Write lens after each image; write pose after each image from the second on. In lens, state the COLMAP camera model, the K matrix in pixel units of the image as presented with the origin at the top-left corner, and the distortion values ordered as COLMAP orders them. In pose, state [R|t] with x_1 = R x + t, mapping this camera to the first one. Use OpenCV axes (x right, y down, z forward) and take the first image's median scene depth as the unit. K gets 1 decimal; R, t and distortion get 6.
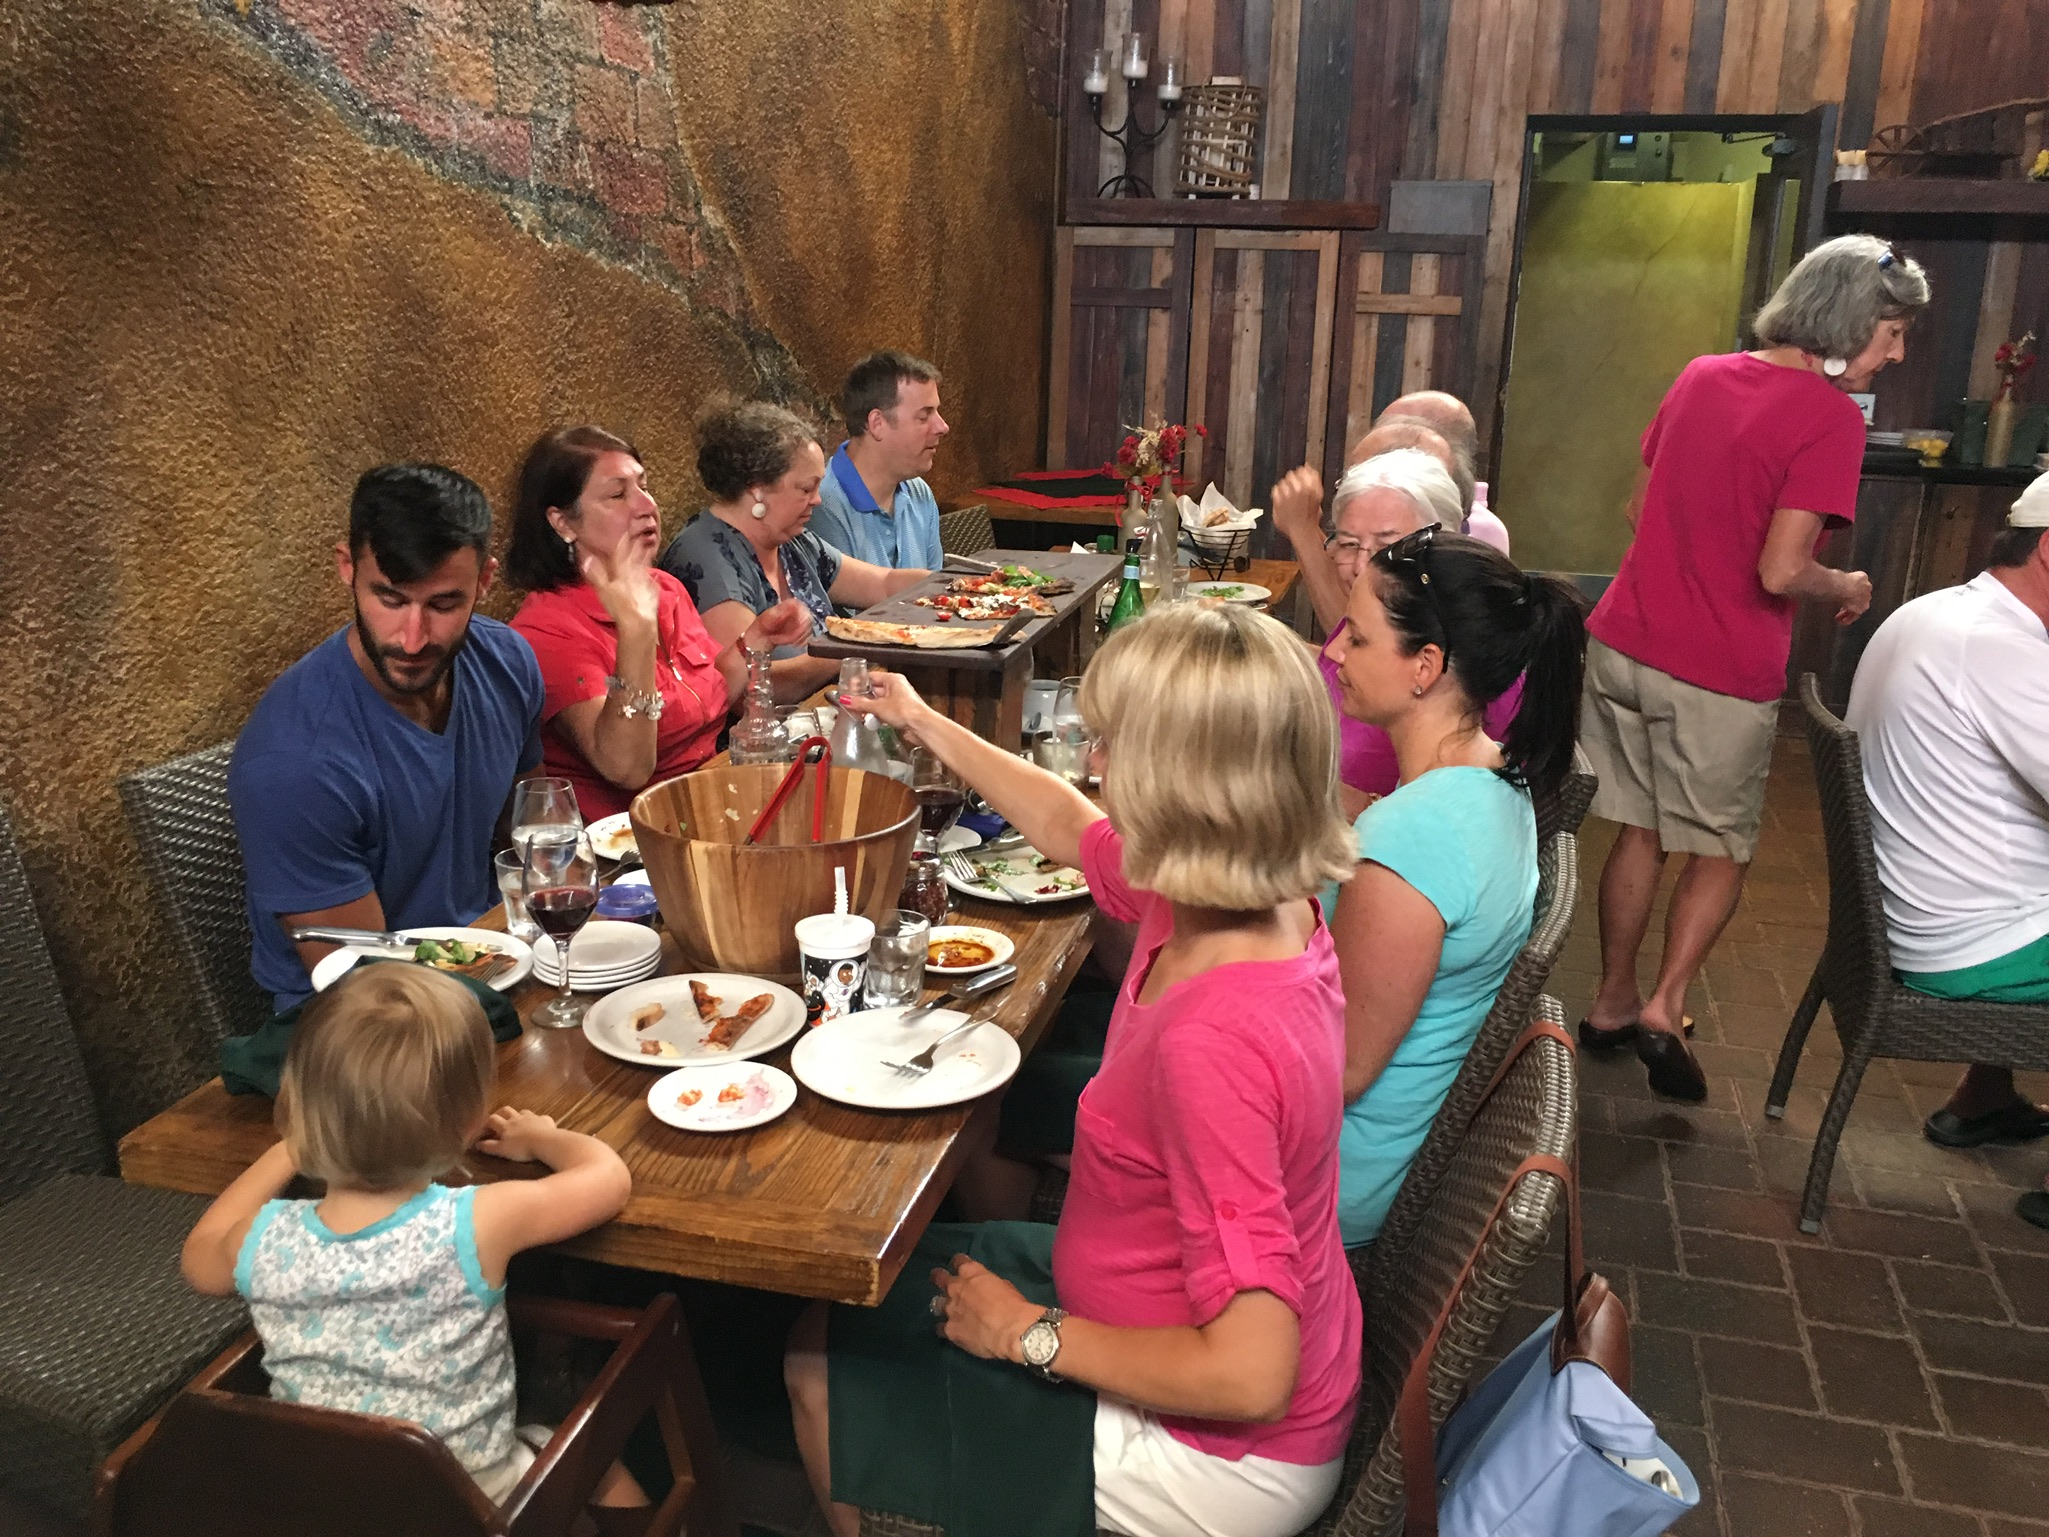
lens RADIAL K [[1758.0, 0, 1024.5], [0, 1758.0, 768.5], [0, 0, 1]] dist [0.010054, -0.007089]
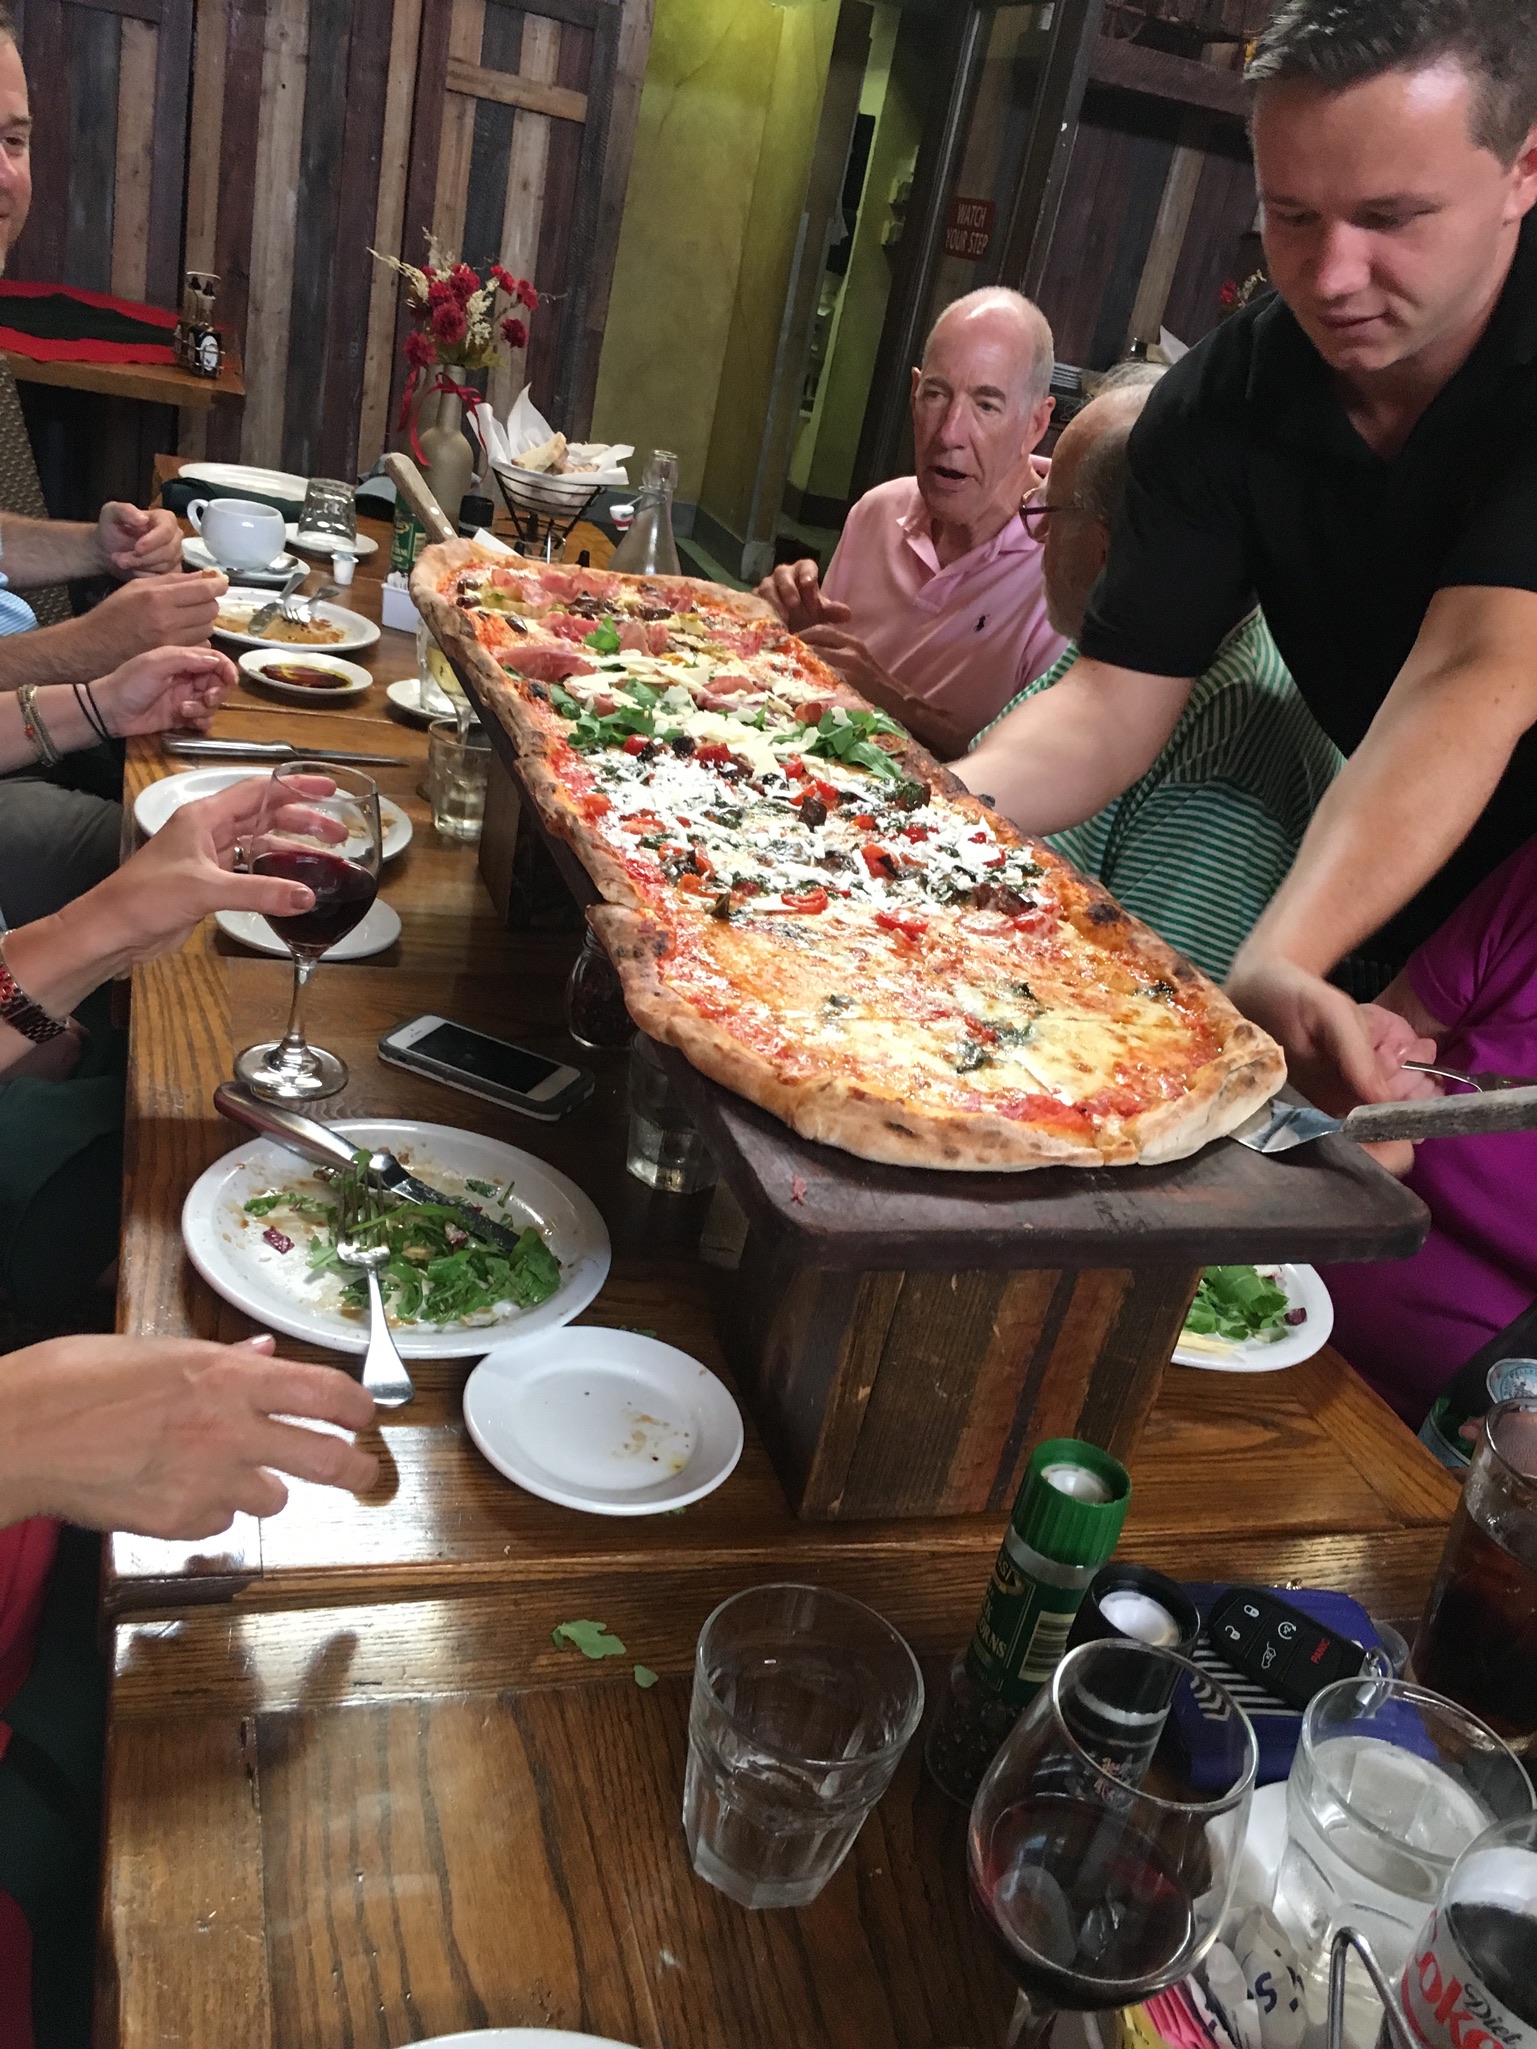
lens RADIAL K [[1758.0, 0, 768.5], [0, 1758.0, 1024.5], [0, 0, 1]] dist [0.010054, -0.007089]
pose [[0.842182, -0.089307, 0.531745, -0.100157], [-0.033031, 0.975790, 0.216200, -0.058236], [-0.538180, -0.199644, 0.818843, 0.304160]]
